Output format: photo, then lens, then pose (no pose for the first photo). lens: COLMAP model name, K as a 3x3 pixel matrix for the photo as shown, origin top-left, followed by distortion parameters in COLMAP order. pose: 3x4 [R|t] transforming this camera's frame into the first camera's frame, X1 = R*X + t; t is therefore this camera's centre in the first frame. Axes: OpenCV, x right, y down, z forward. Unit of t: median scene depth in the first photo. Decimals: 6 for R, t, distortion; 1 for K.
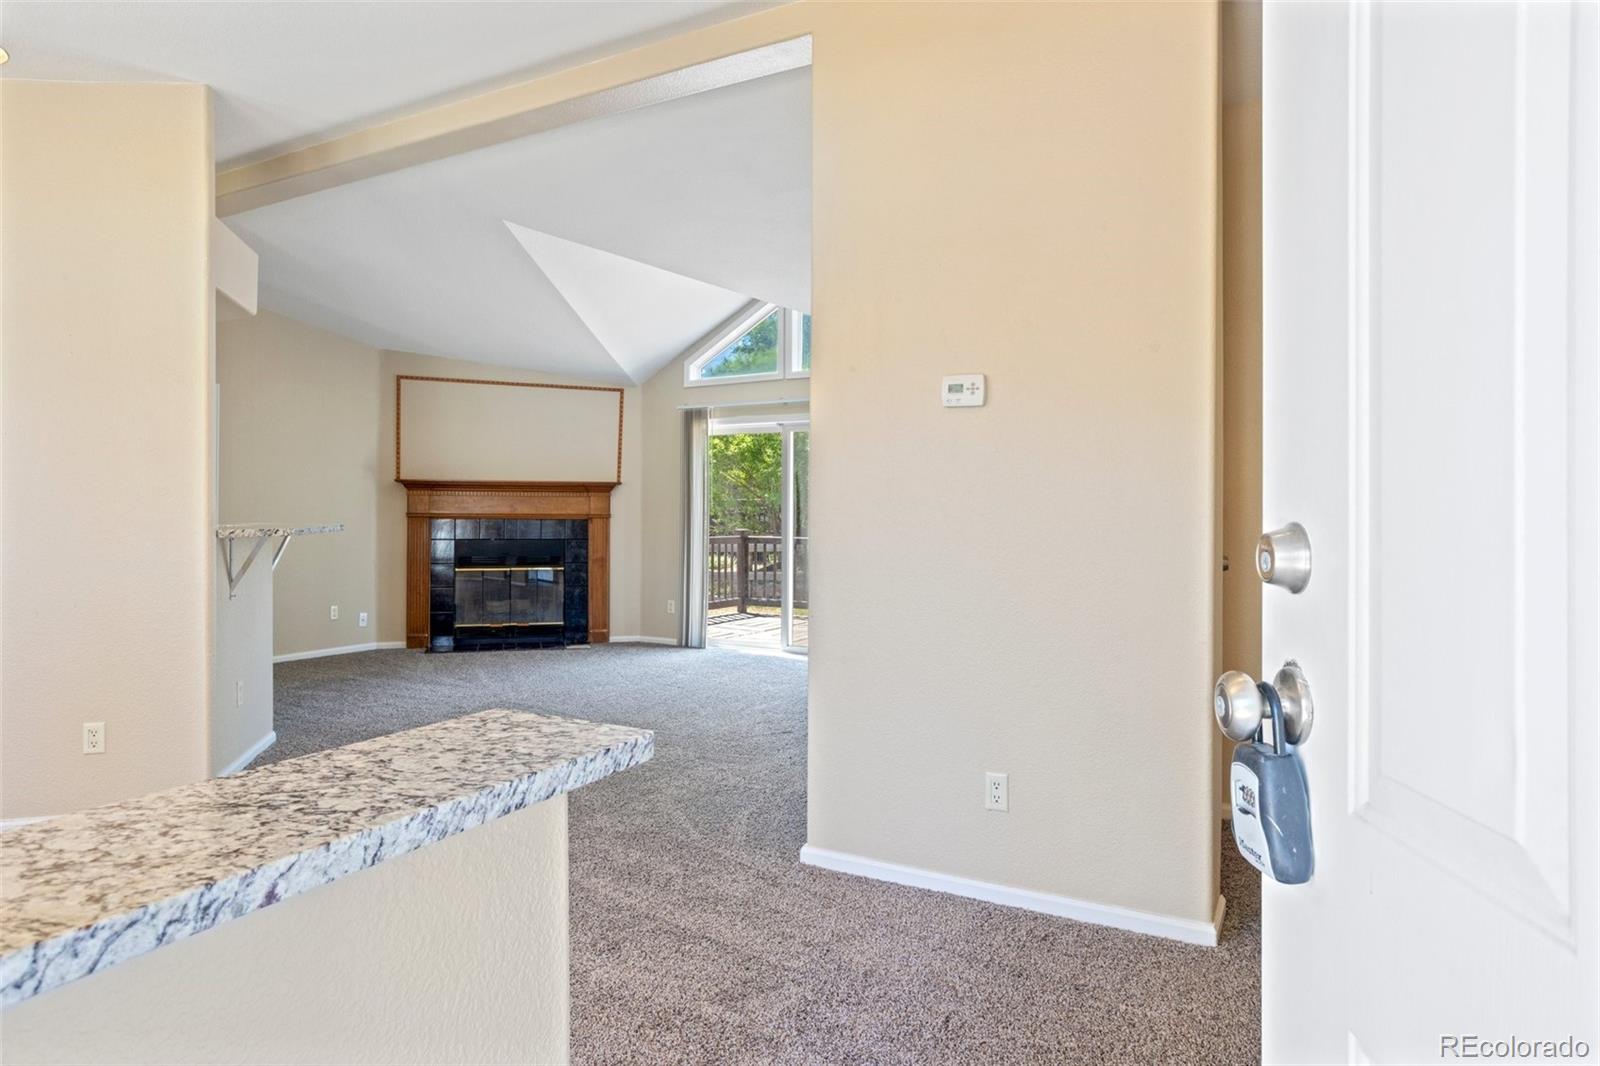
lens RADIAL K [[1014.2, 0, 797.2], [0, 1014.2, 521.3], [0, 0, 1]] dist [-0.001904, -0.000305]
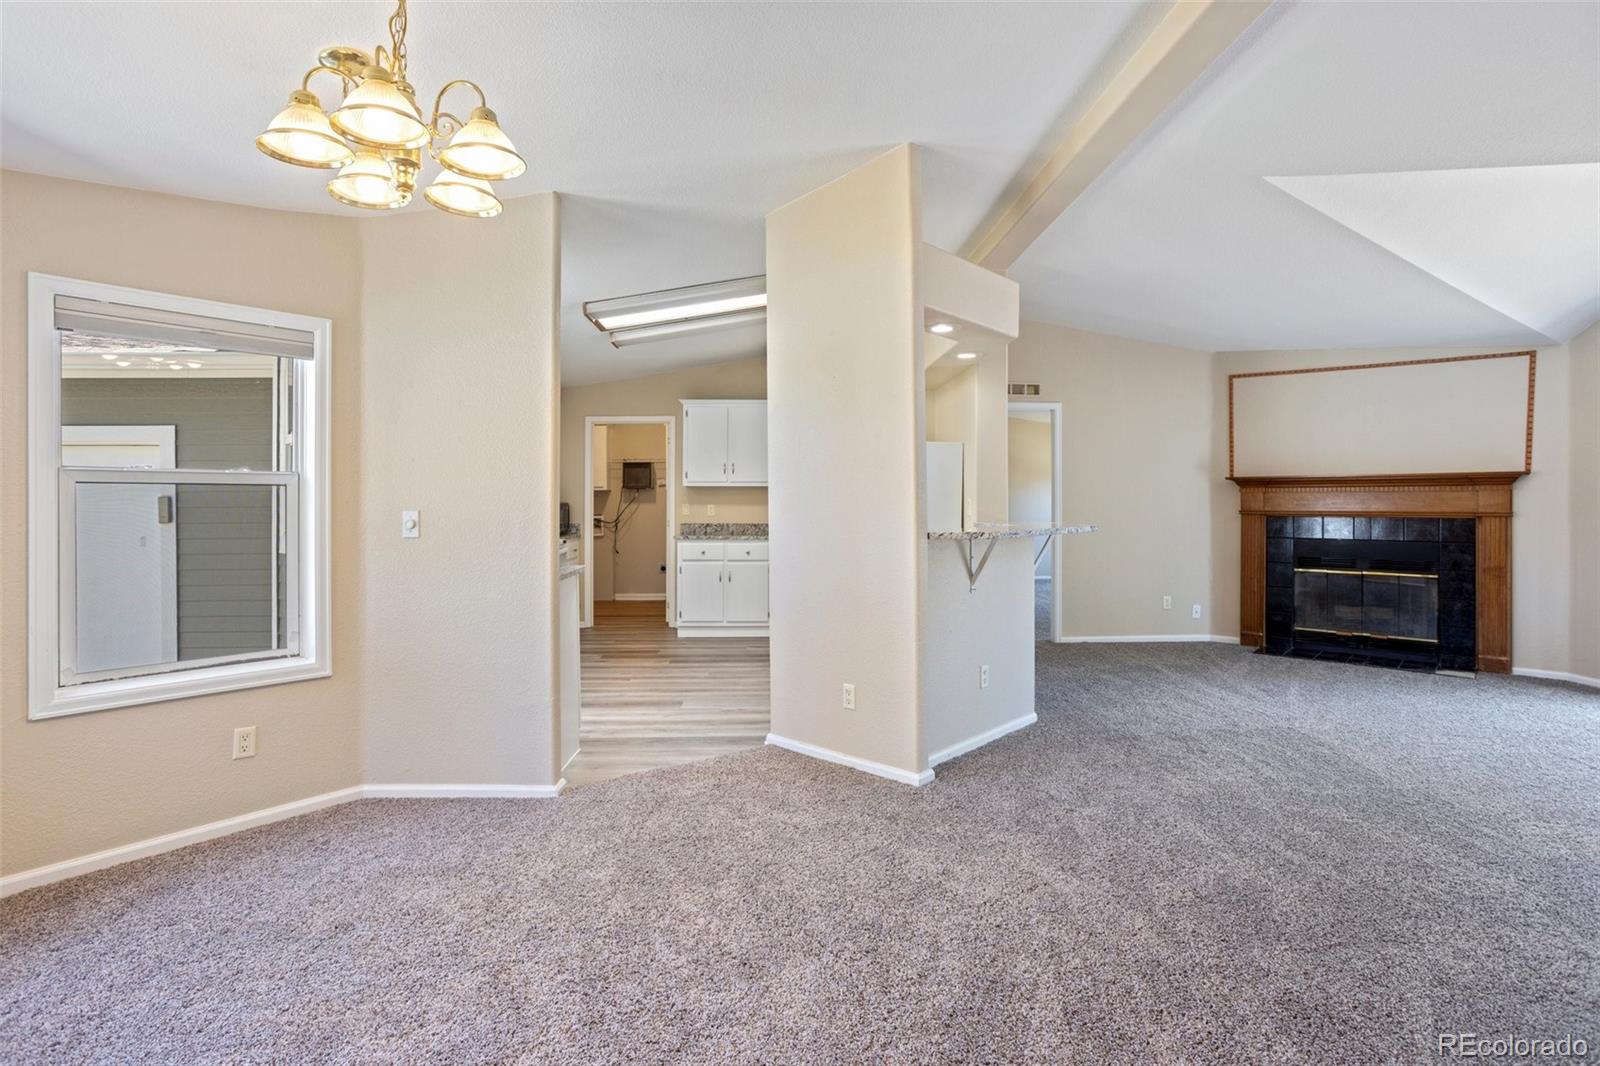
lens RADIAL K [[771.4, 0, 791.2], [0, 771.4, 504.4], [0, 0, 1]] dist [-0.021363, 0.008303]
pose [[0.502645, -0.001600, -0.864491, 0.048930], [-0.002322, 0.999992, -0.003200, -0.010414], [0.864490, 0.003616, 0.502638, 0.227849]]
